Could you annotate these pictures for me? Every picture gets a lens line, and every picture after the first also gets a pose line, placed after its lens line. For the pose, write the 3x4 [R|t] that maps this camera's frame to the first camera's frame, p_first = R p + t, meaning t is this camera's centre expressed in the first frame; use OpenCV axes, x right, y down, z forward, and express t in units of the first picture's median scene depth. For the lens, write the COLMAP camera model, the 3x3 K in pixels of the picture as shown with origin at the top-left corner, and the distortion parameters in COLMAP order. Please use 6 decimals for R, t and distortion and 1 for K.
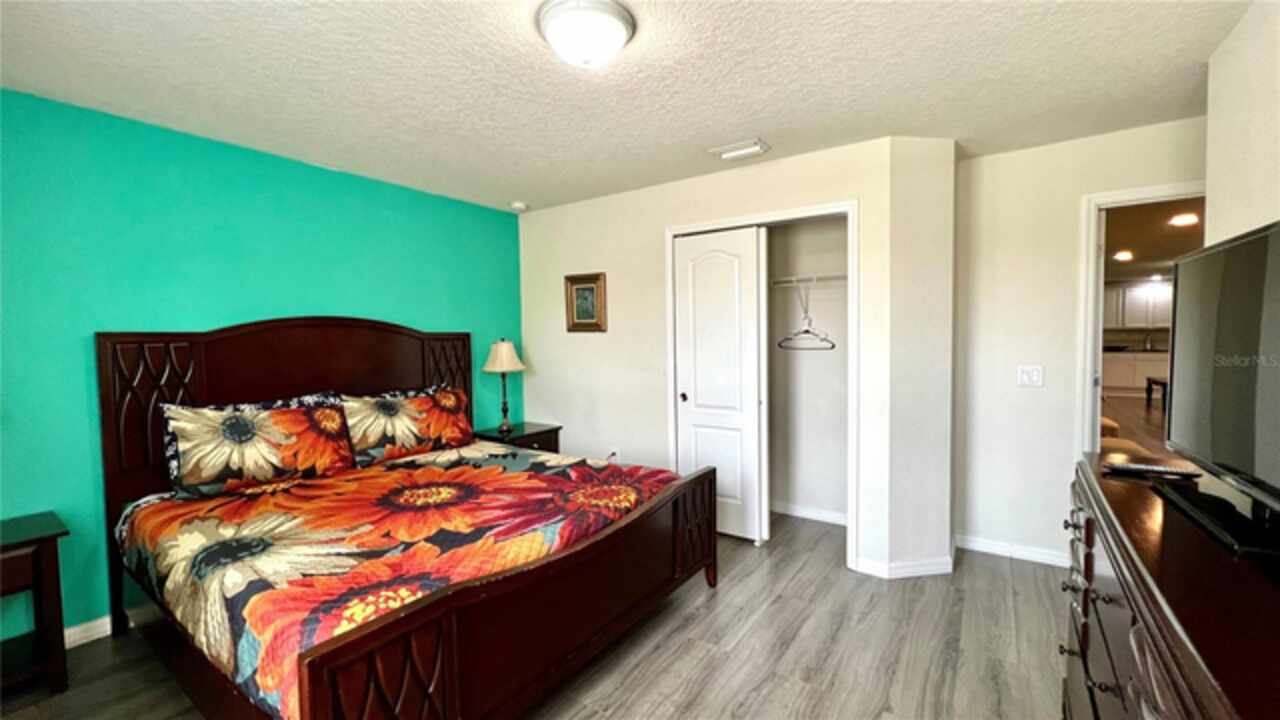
lens RADIAL K [[511.9, 0, 637.2], [0, 511.9, 357.2], [0, 0, 1]] dist [-0.000273, -0.000835]
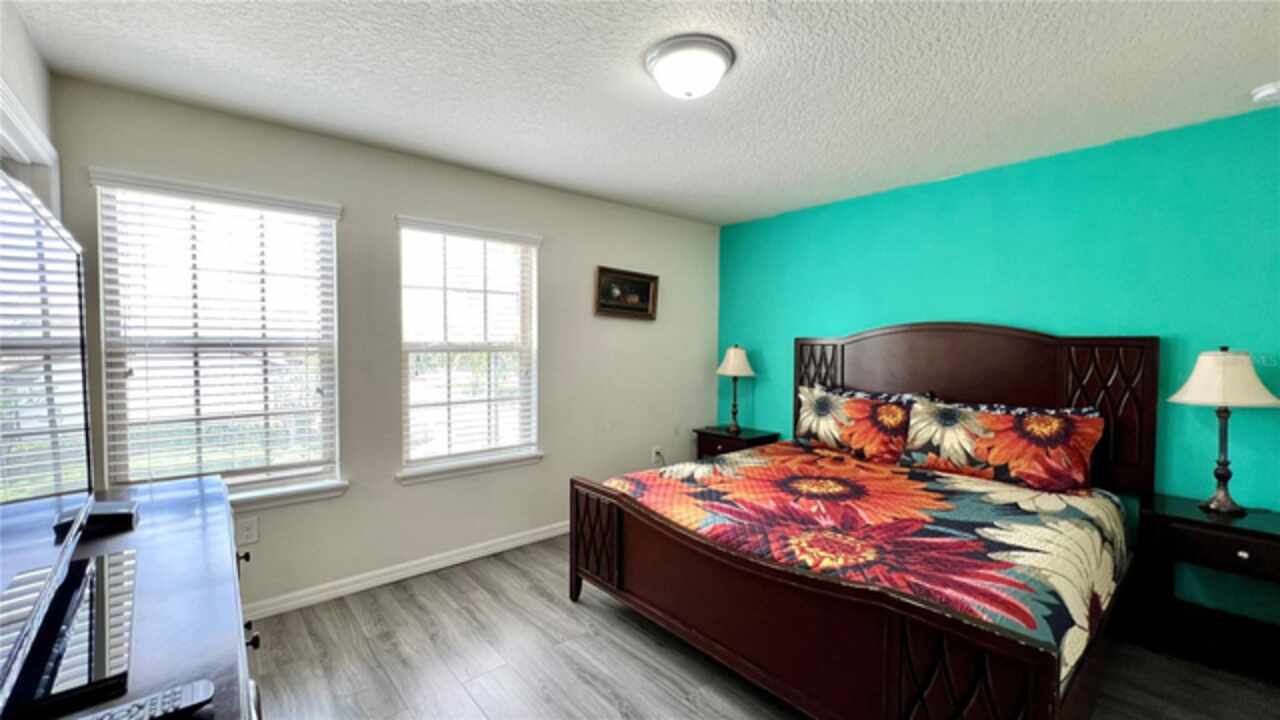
lens RADIAL K [[511.9, 0, 637.2], [0, 511.9, 357.2], [0, 0, 1]] dist [-0.000273, -0.000835]
pose [[-0.239494, 0.041445, -0.970013, 0.665285], [-0.037753, 0.997935, 0.051959, -0.046223], [0.970164, 0.049065, -0.237435, 0.770703]]
